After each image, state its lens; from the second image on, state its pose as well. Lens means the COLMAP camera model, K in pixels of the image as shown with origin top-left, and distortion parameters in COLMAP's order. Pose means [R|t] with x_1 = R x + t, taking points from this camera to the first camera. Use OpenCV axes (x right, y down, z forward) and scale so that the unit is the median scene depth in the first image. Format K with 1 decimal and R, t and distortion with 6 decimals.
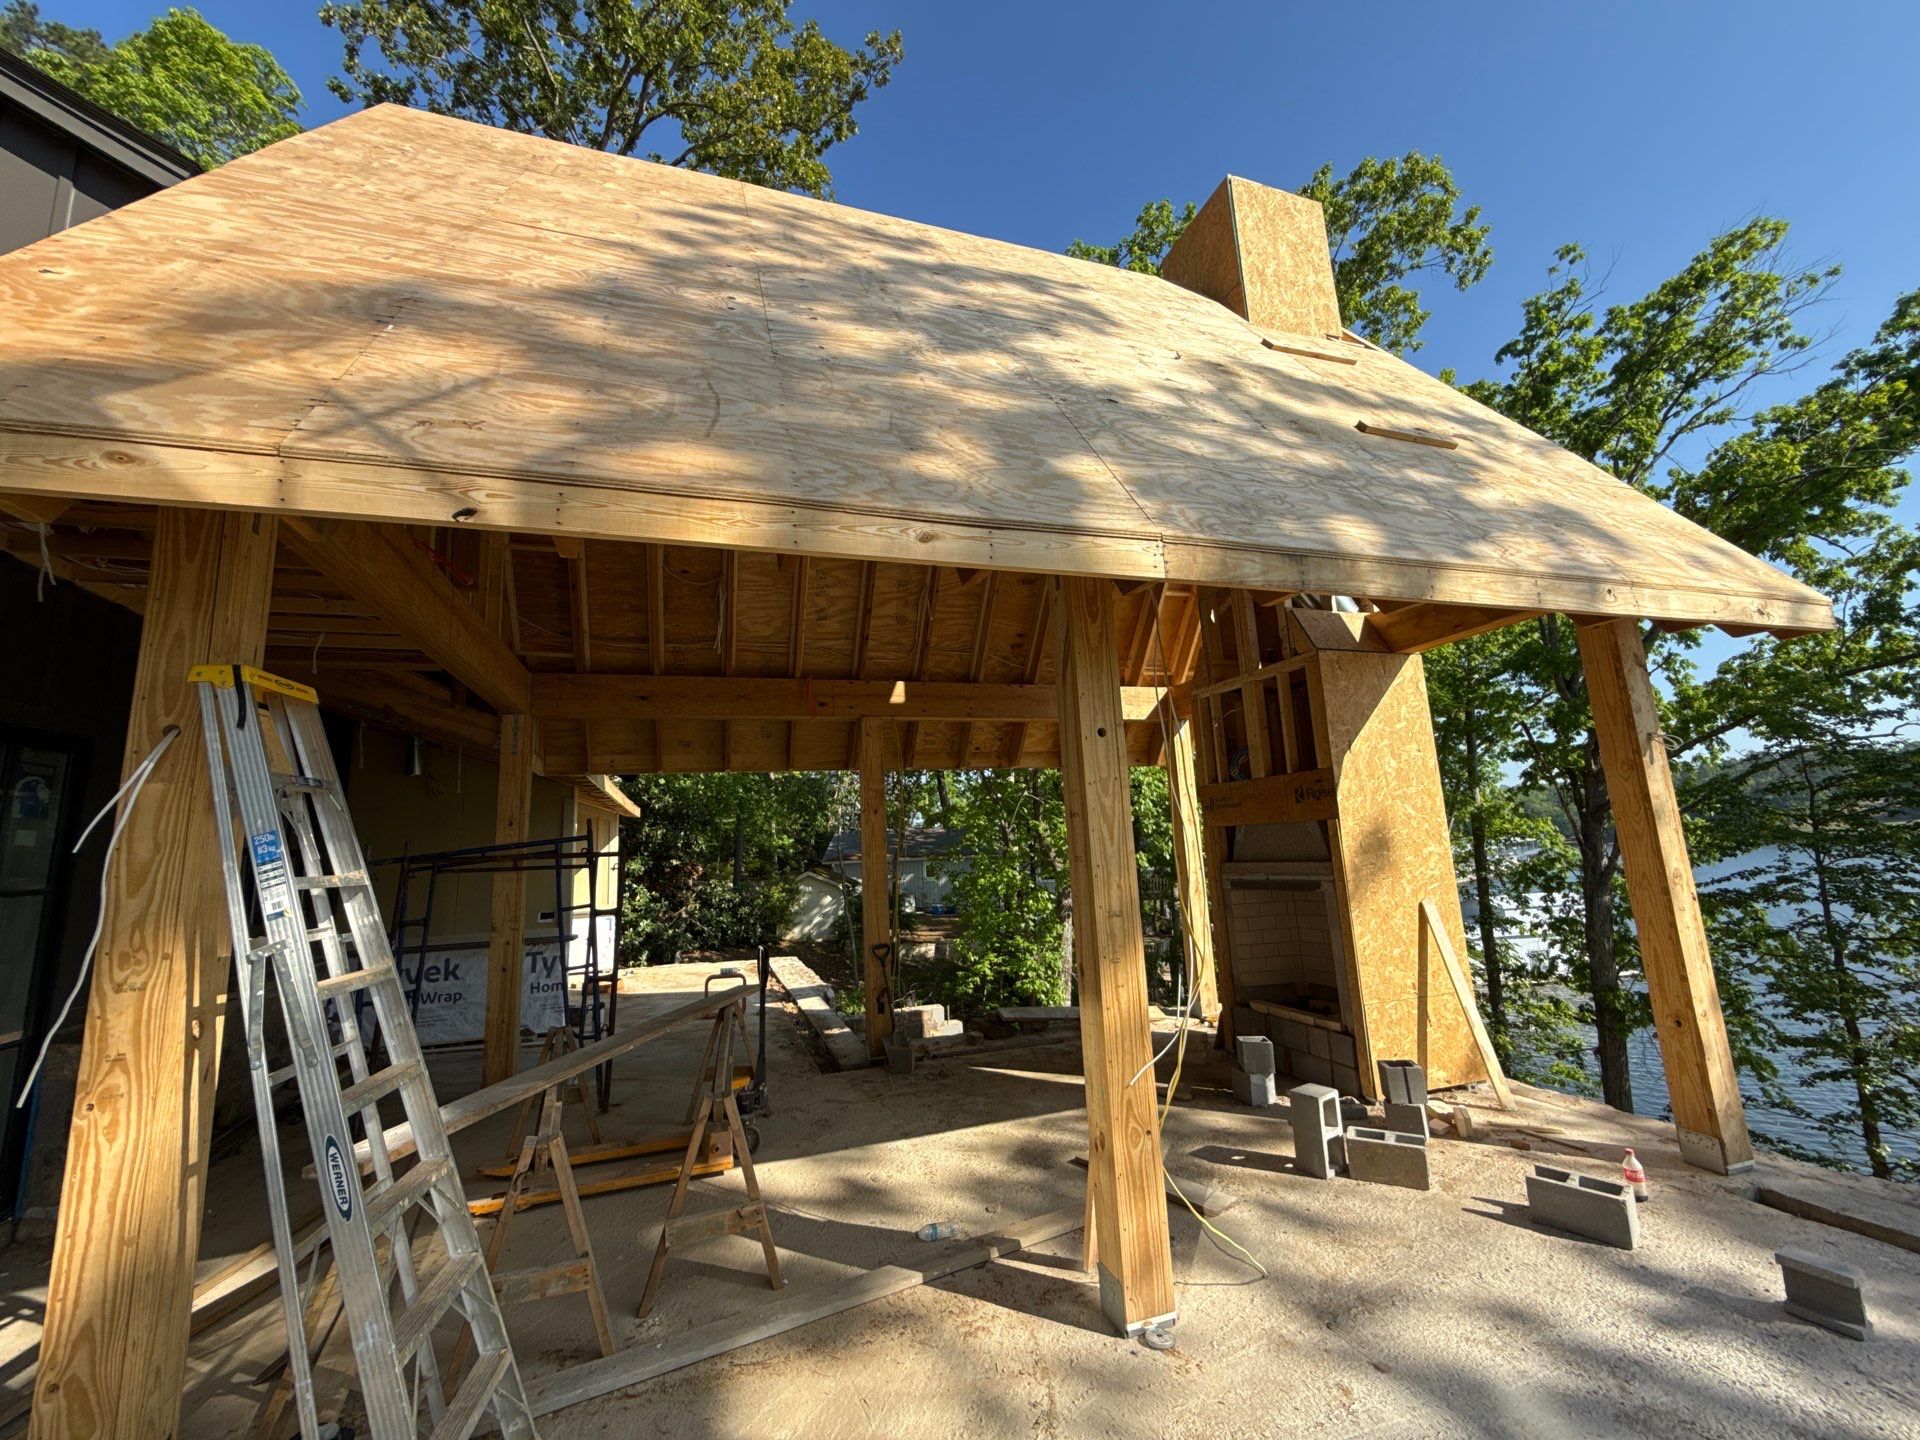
lens RADIAL K [[762.8, 0, 958.7], [0, 762.8, 716.0], [0, 0, 1]] dist [0.000076, -0.000036]
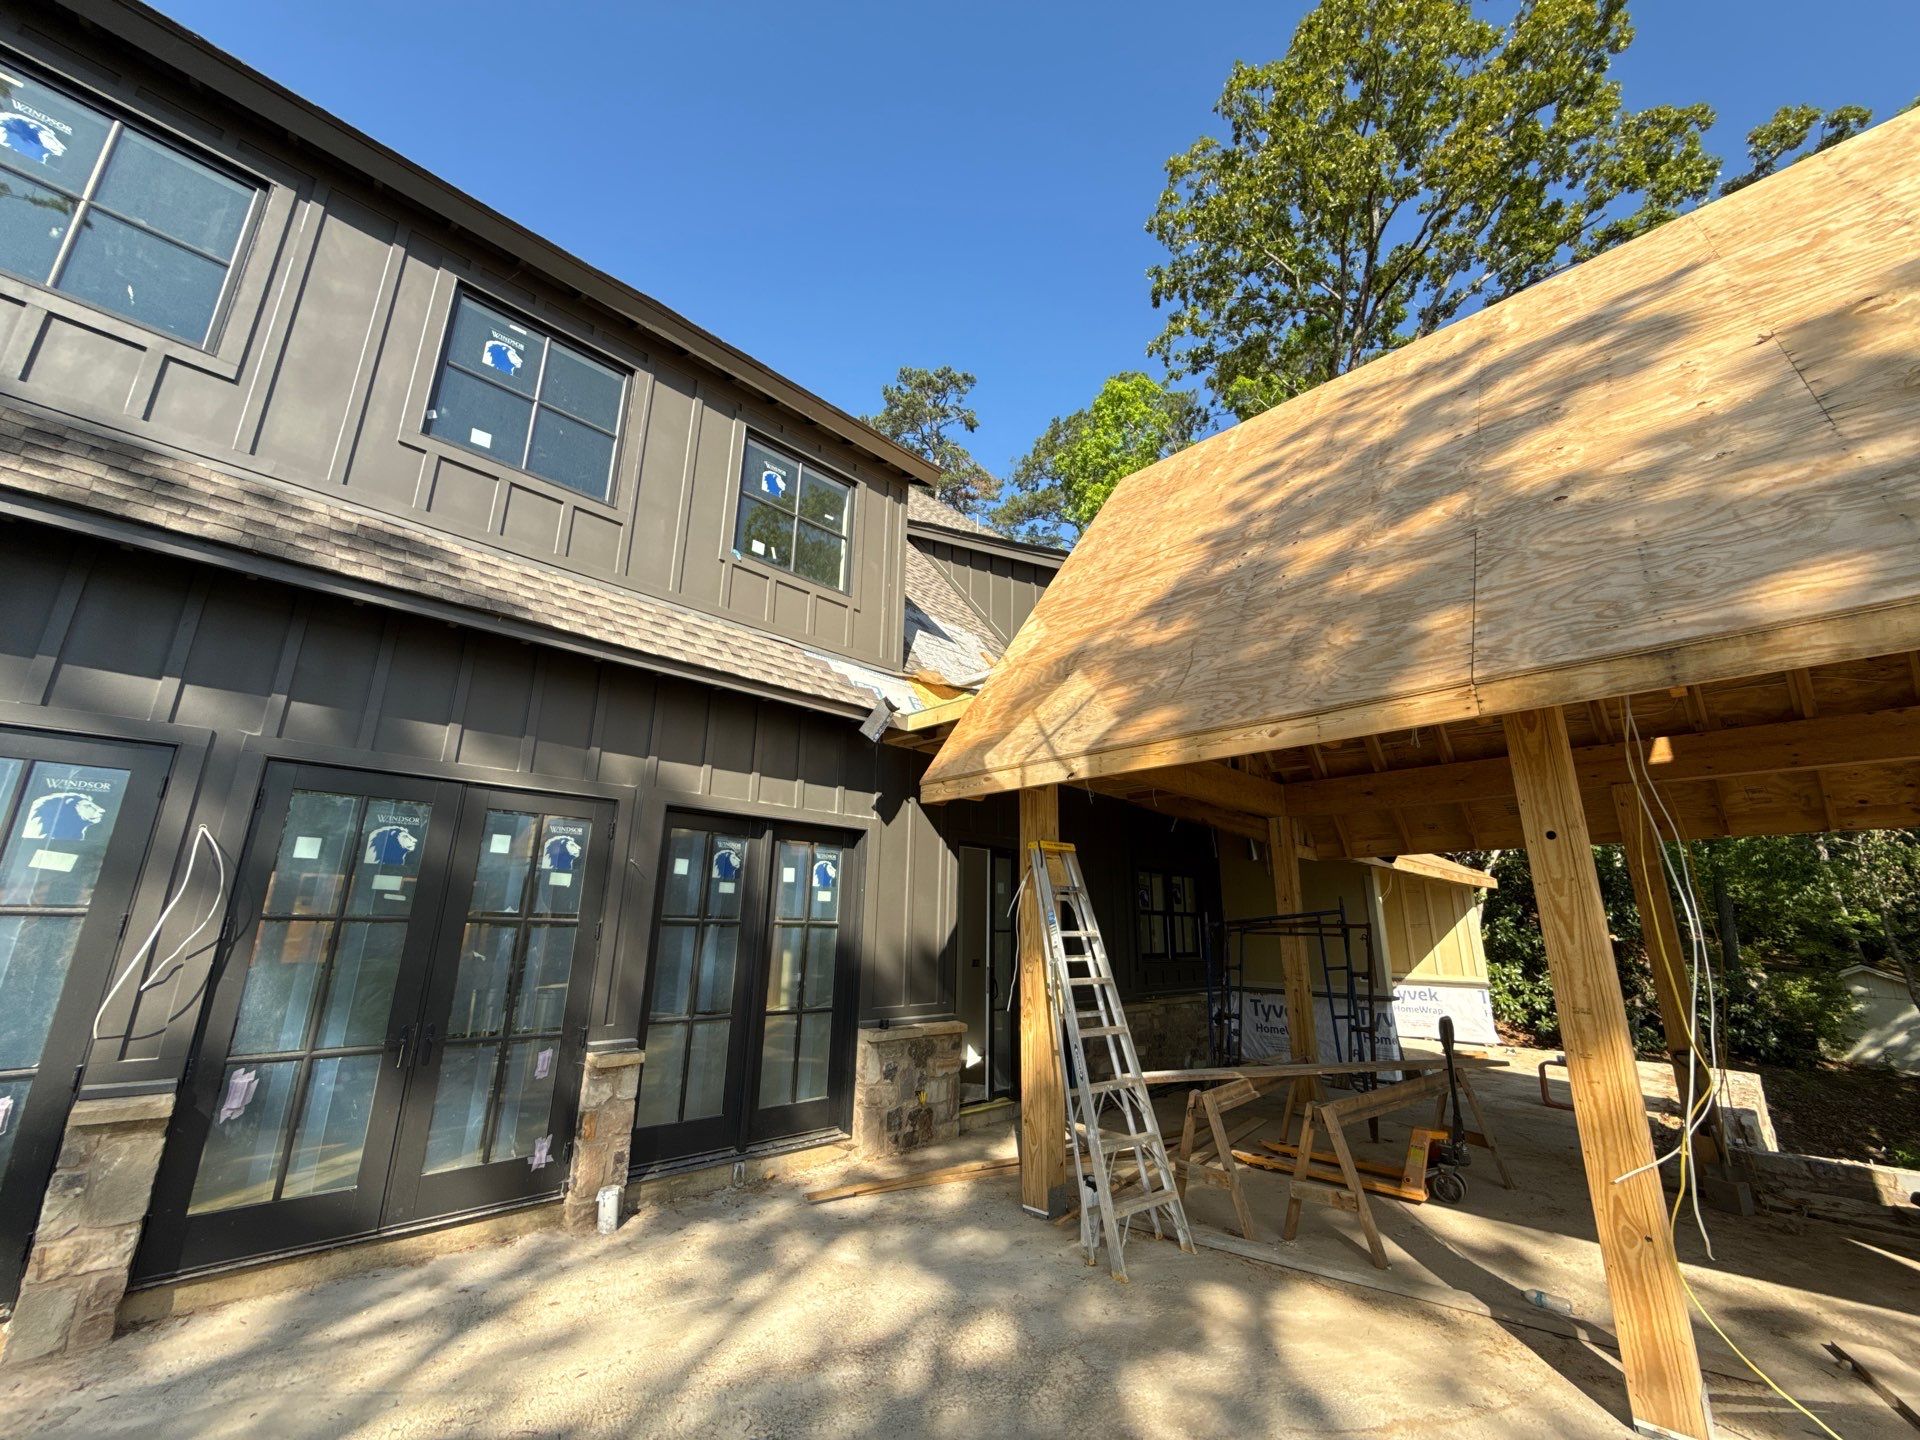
lens RADIAL K [[762.8, 0, 958.7], [0, 762.8, 716.0], [0, 0, 1]] dist [0.000076, -0.000036]
pose [[0.437592, -0.191476, -0.878550, 0.849444], [0.121995, 0.980672, -0.152970, -0.085641], [0.890859, -0.040240, 0.452494, -0.232507]]
